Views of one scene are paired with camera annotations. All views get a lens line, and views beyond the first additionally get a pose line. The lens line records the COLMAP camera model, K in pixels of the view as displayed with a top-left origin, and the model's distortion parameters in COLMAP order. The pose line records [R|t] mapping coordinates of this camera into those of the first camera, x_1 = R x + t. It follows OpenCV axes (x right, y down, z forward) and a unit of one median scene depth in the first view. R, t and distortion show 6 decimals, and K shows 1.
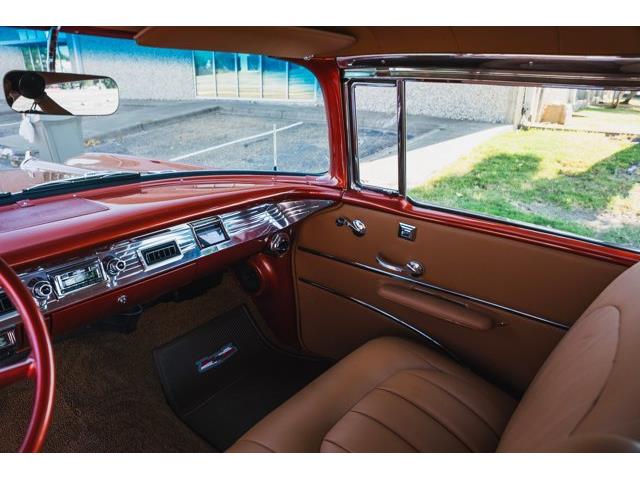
lens RADIAL K [[439.0, 0, 320.0], [0, 439.0, 240.0], [0, 0, 1]] dist [-0.174276, 0.123600]
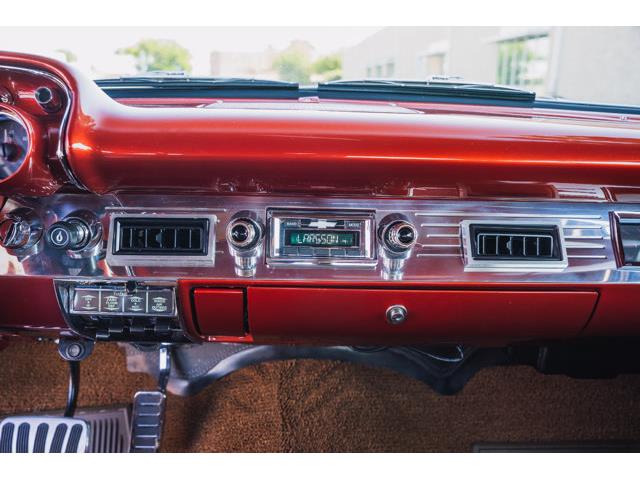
lens RADIAL K [[548.0, 0, 320.0], [0, 548.0, 240.0], [0, 0, 1]] dist [-0.077294, 0.001869]
pose [[0.624920, 0.205330, -0.753203, -0.079535], [-0.274689, 0.960930, 0.034053, 0.060810], [0.730767, 0.185616, 0.656906, 0.481272]]
